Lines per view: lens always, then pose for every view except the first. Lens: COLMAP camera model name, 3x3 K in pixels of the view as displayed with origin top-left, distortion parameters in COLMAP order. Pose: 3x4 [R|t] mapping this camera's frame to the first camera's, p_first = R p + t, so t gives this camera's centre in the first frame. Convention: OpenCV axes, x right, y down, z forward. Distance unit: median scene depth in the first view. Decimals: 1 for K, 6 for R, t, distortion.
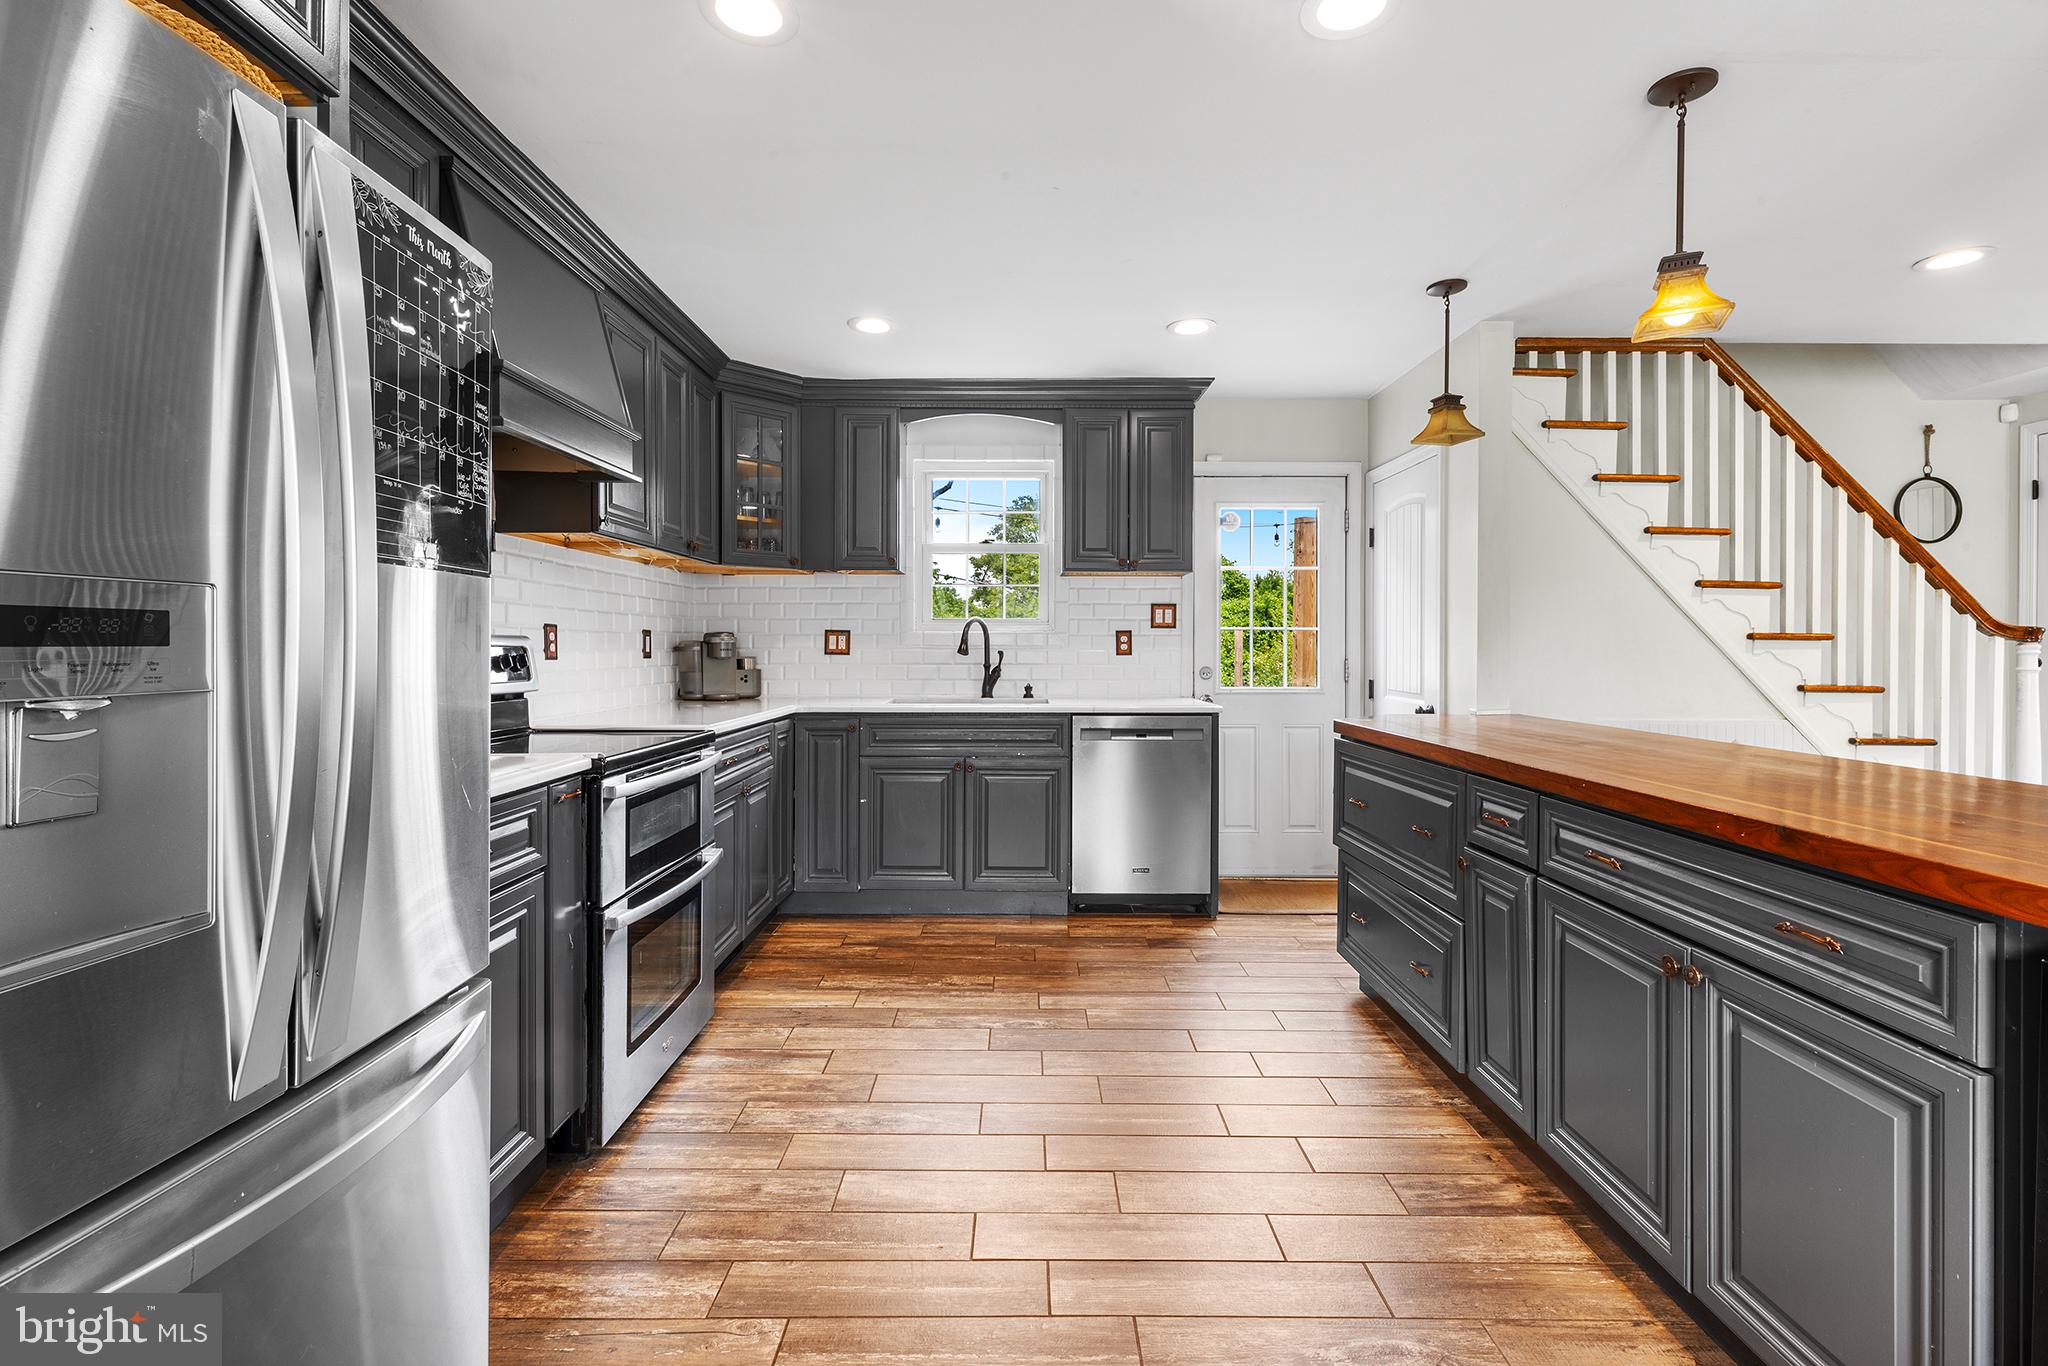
lens RADIAL K [[920.5, 0, 1059.7], [0, 920.5, 610.5], [0, 0, 1]] dist [0.011176, -0.002866]
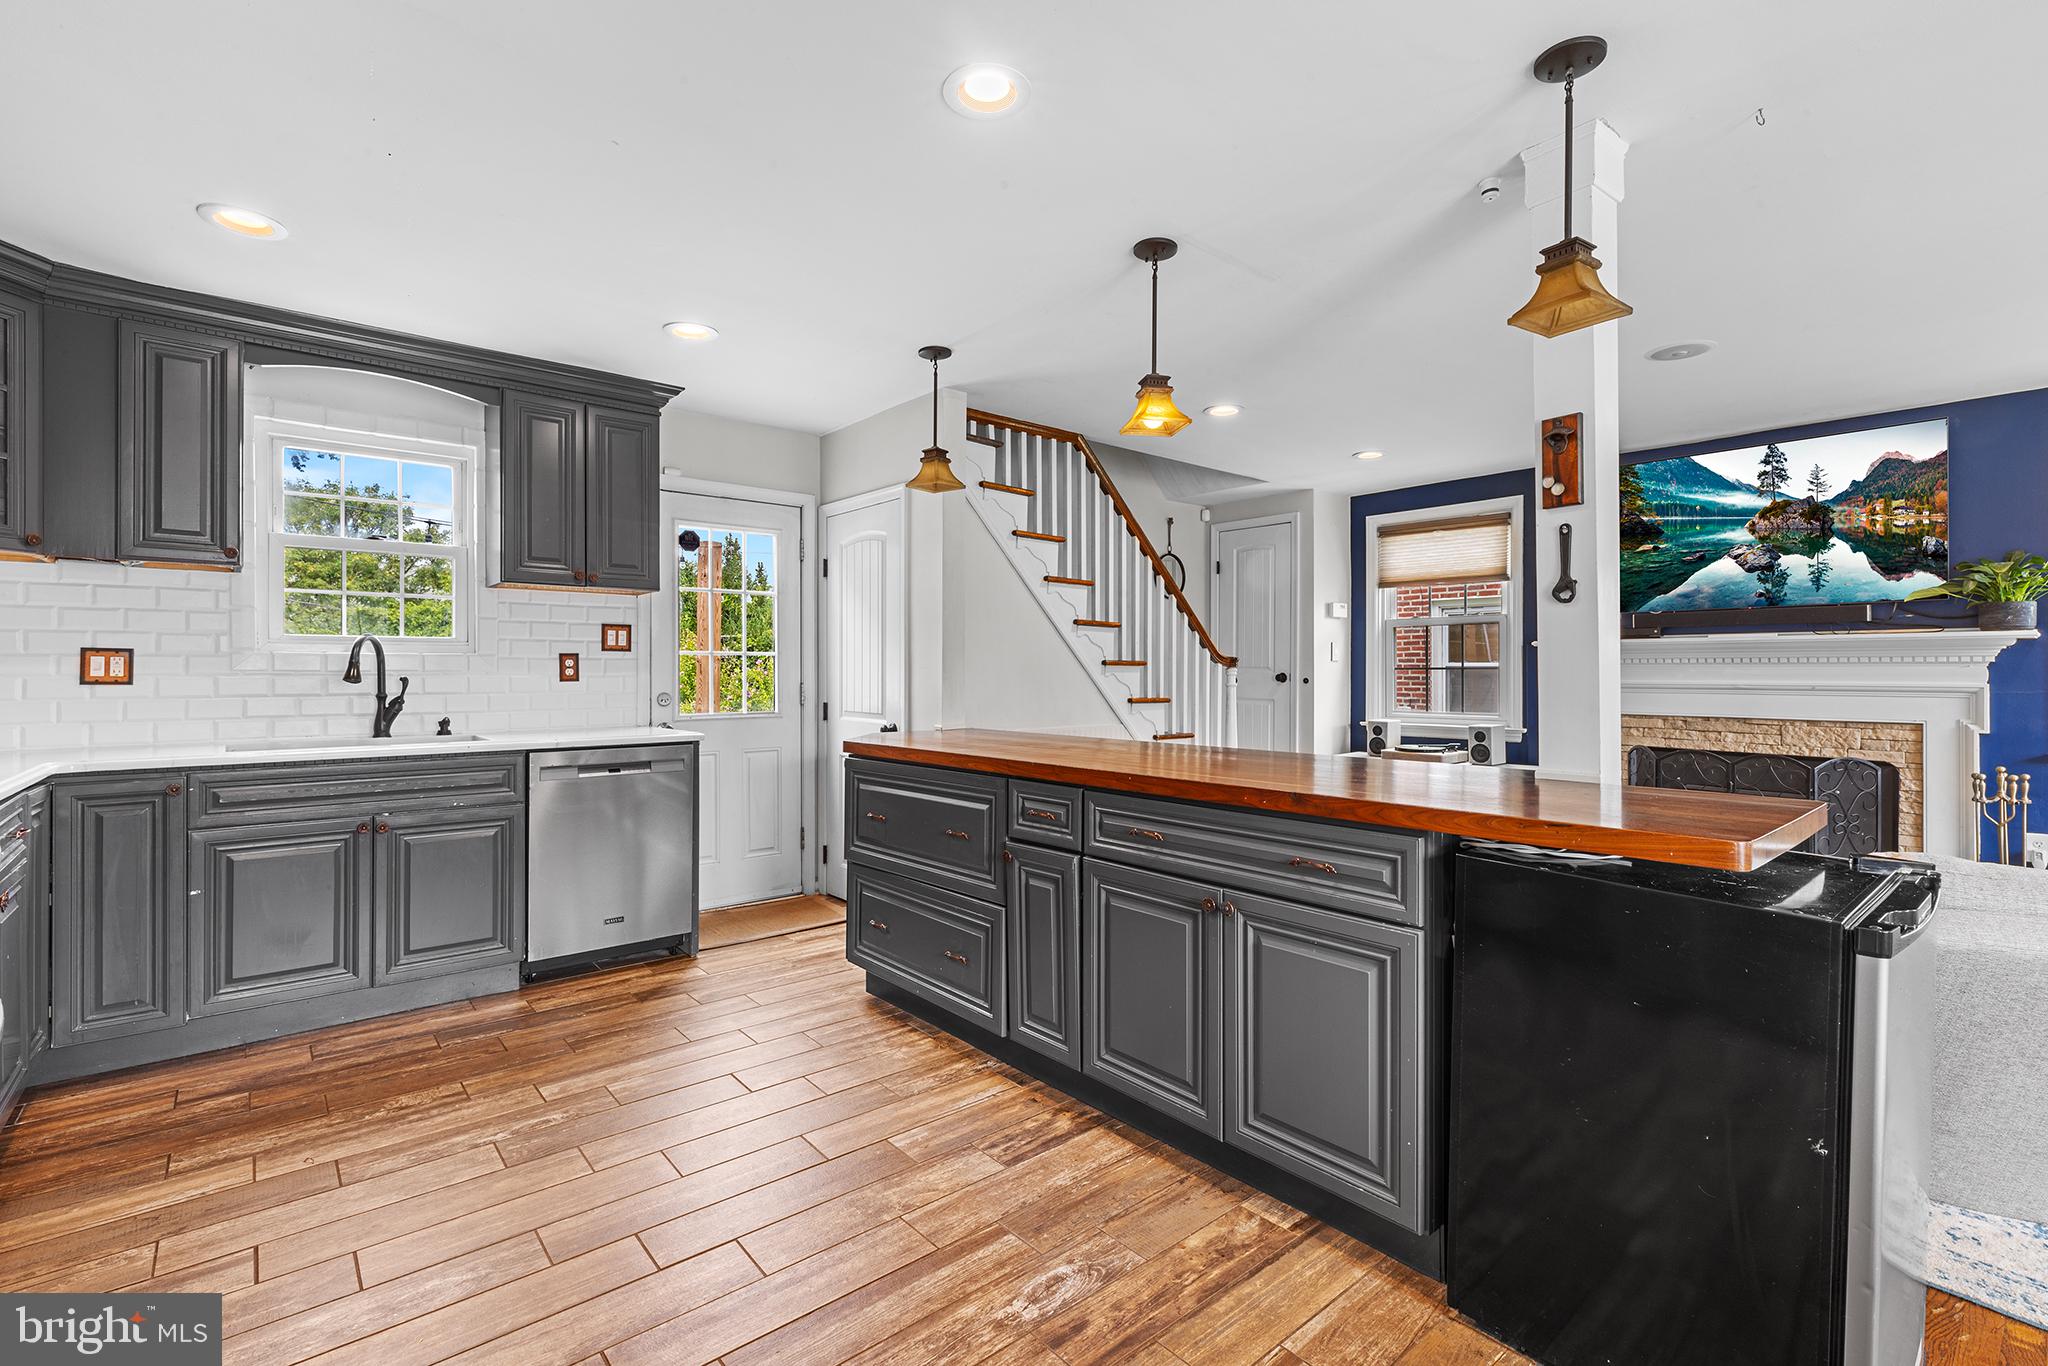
lens RADIAL K [[920.5, 0, 962.2], [0, 920.5, 636.1], [0, 0, 1]] dist [0.011176, -0.002866]
pose [[0.769776, 0.022644, 0.637913, -0.258408], [-0.022301, 0.999715, -0.008576, 0.005746], [-0.637925, -0.007624, 0.770061, 0.104553]]
